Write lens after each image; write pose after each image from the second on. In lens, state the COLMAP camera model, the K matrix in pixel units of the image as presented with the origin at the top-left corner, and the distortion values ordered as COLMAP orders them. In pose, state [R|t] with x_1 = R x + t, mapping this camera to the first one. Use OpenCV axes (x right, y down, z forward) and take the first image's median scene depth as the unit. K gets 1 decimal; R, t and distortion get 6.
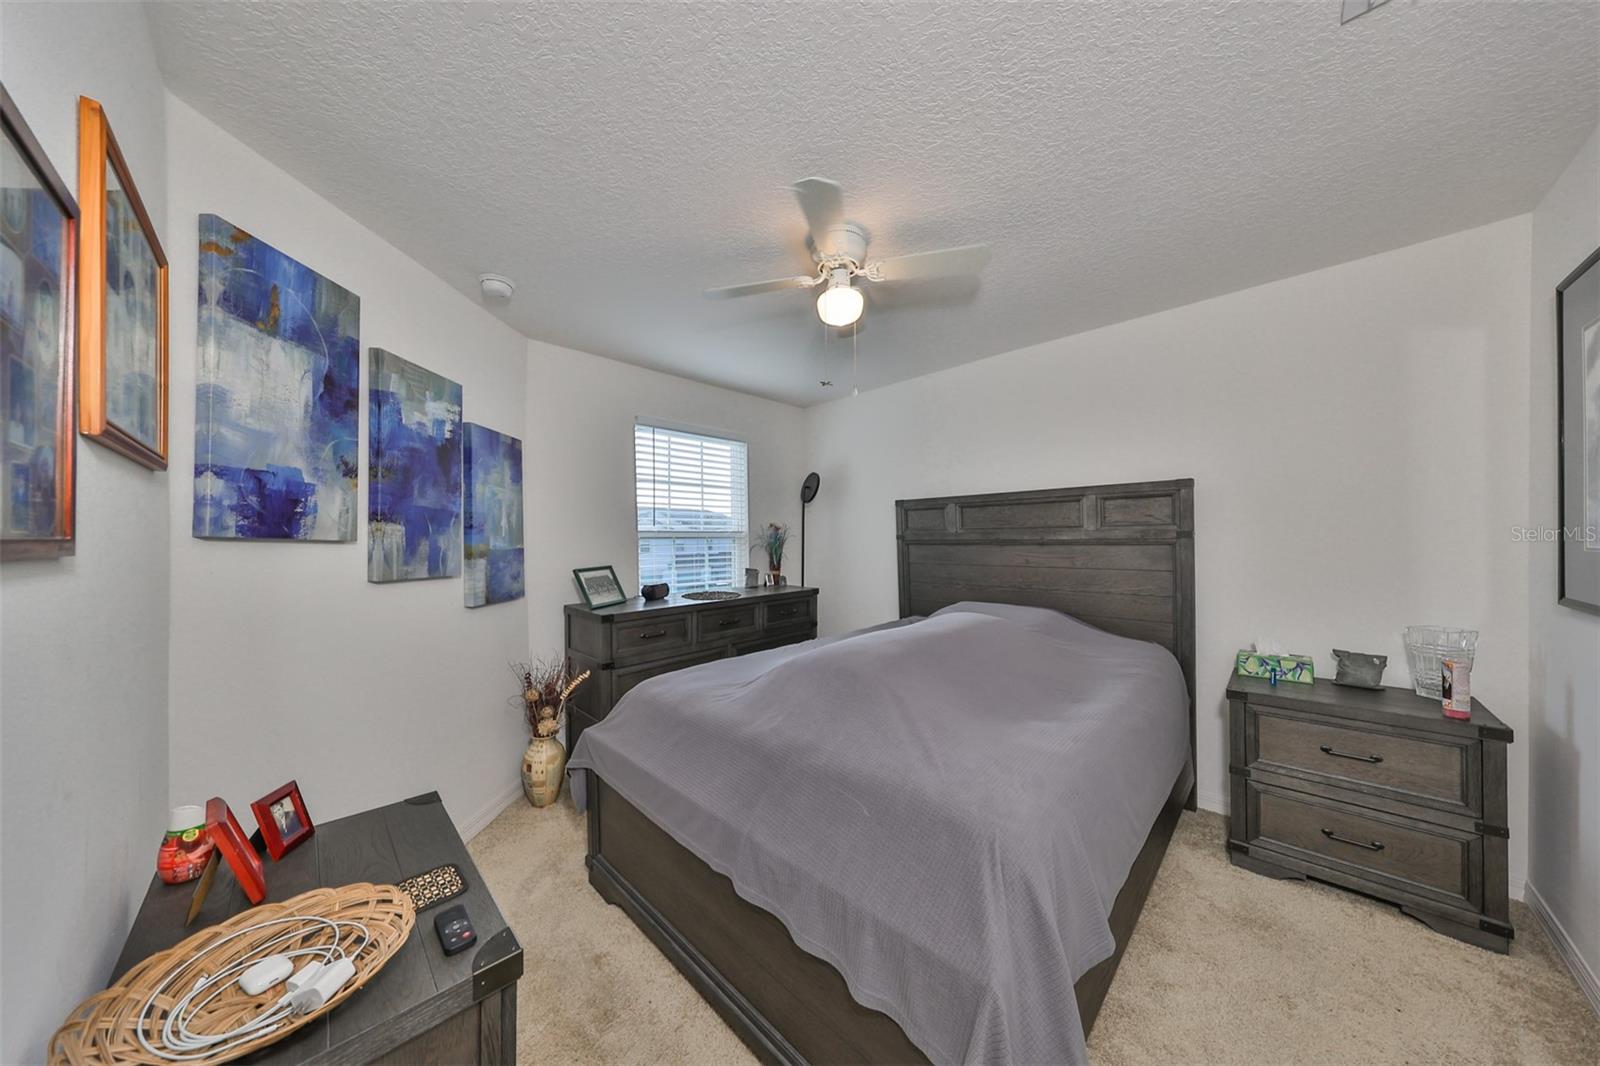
lens RADIAL K [[501.0, 0, 802.9], [0, 501.0, 537.2], [0, 0, 1]] dist [-0.000178, -0.000044]
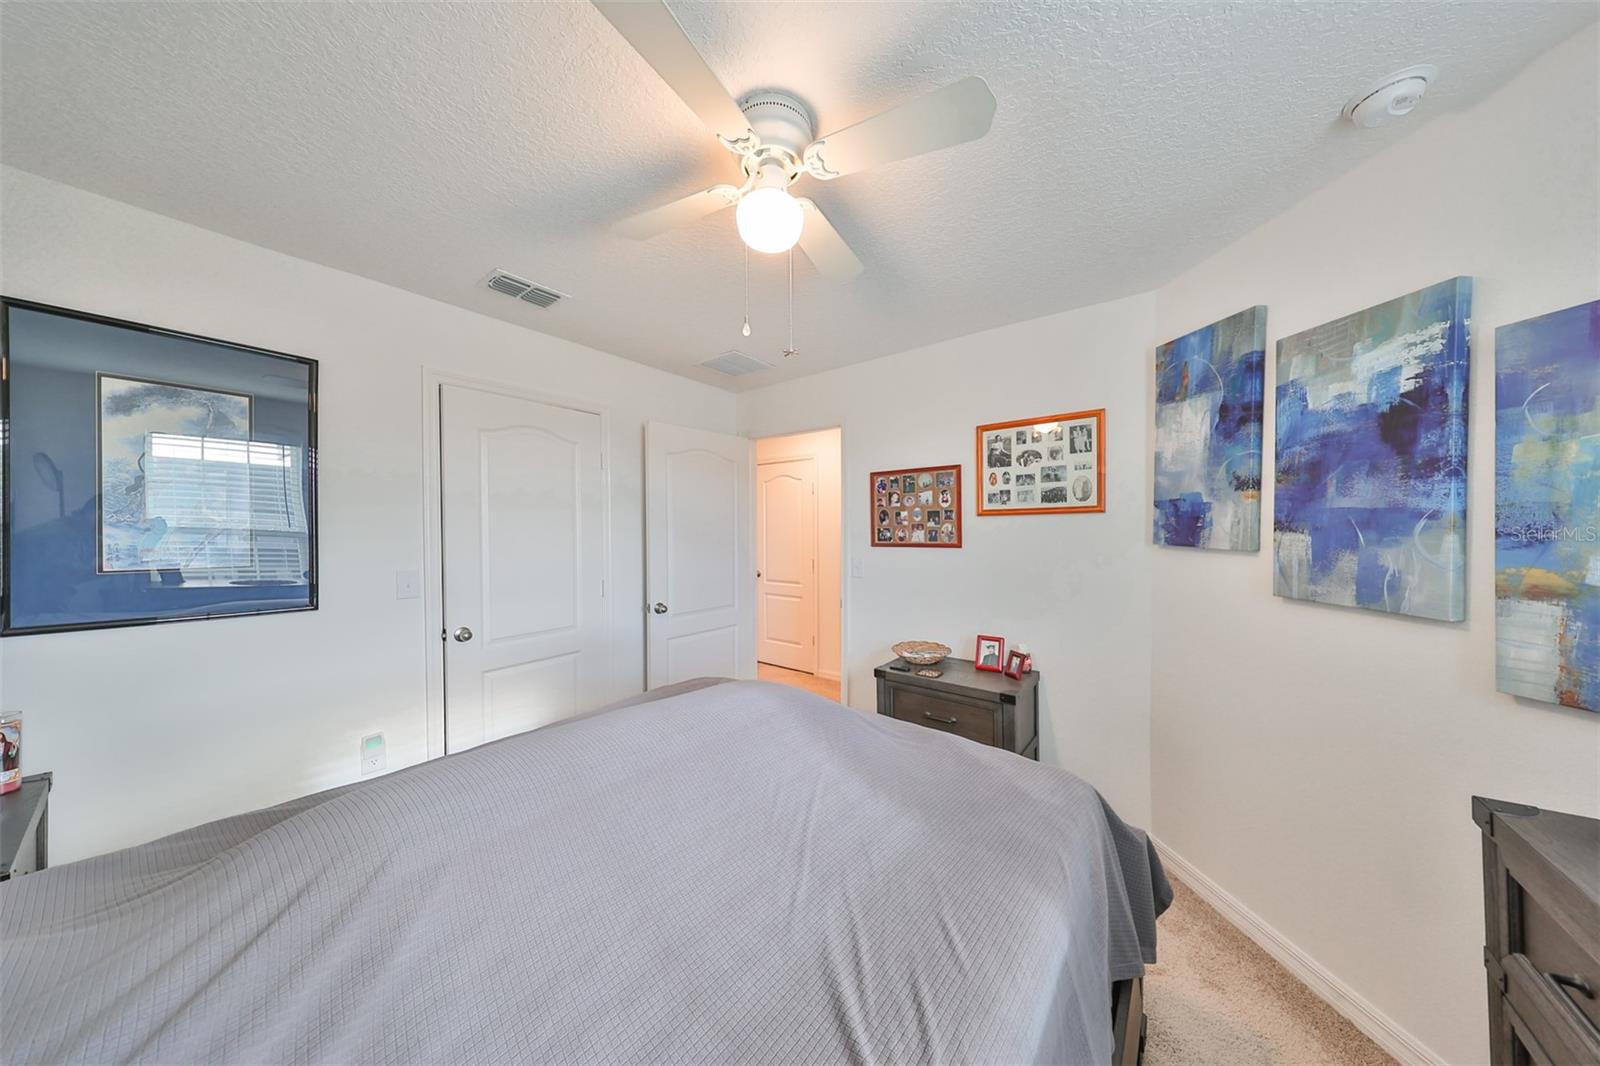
lens RADIAL K [[493.0, 0, 798.3], [0, 493.0, 529.9], [0, 0, 1]] dist [-0.000699, -0.000082]
pose [[-0.994099, 0.009825, -0.108028, 0.109729], [0.010651, 0.999918, -0.007067, -0.032335], [0.107950, -0.008176, -0.994123, 1.606722]]
